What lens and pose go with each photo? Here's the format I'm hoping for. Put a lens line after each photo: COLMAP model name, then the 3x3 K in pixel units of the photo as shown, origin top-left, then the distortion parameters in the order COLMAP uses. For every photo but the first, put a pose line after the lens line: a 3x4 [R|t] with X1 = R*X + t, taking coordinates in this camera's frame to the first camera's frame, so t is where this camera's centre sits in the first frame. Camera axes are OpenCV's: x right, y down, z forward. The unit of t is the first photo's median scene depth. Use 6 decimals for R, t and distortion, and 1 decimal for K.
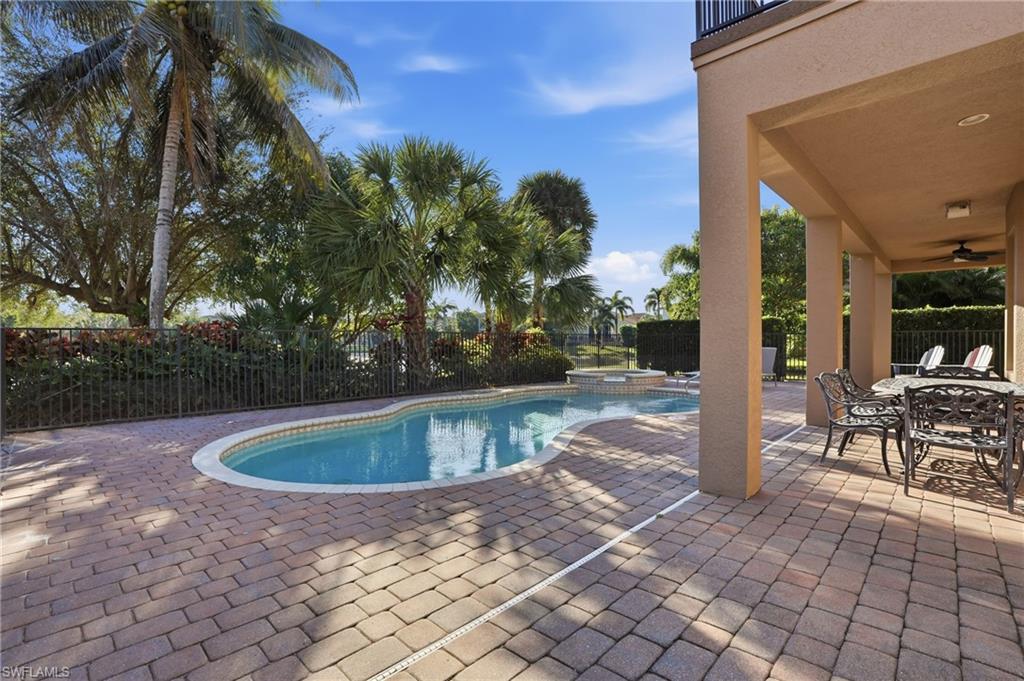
lens RADIAL K [[476.2, 0, 513.6], [0, 476.2, 341.0], [0, 0, 1]] dist [-0.058471, 0.020973]
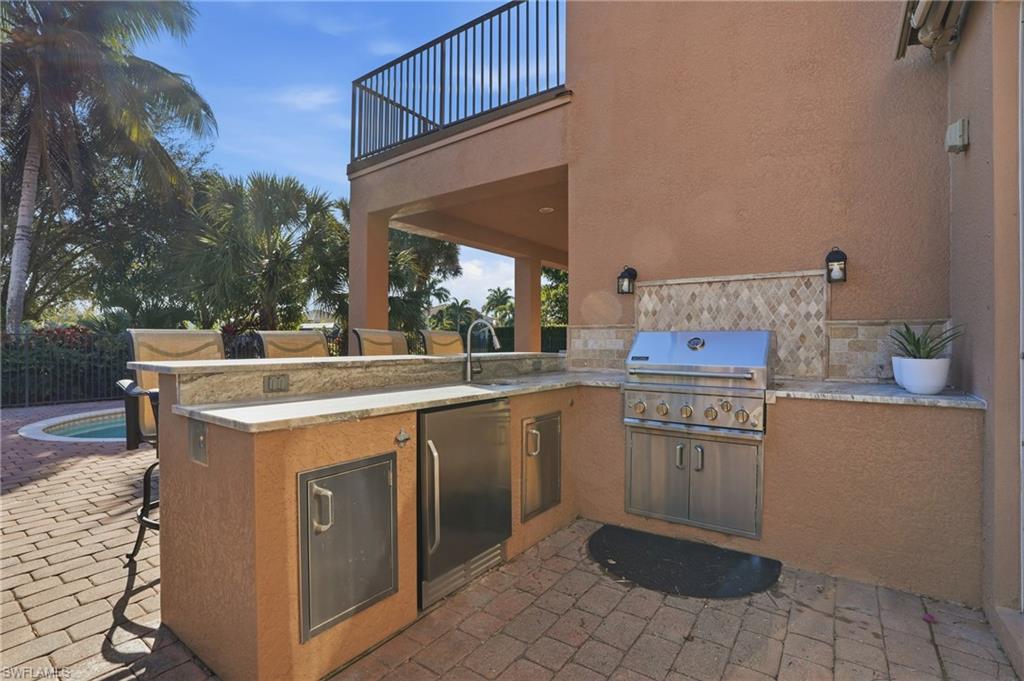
lens RADIAL K [[476.2, 0, 511.7], [0, 476.2, 340.5], [0, 0, 1]] dist [-0.058471, 0.020973]
pose [[0.990116, 0.005772, 0.140133, 0.333705], [-0.004538, 0.999948, -0.009125, -0.003109], [-0.140178, 0.008399, 0.990091, -0.329771]]
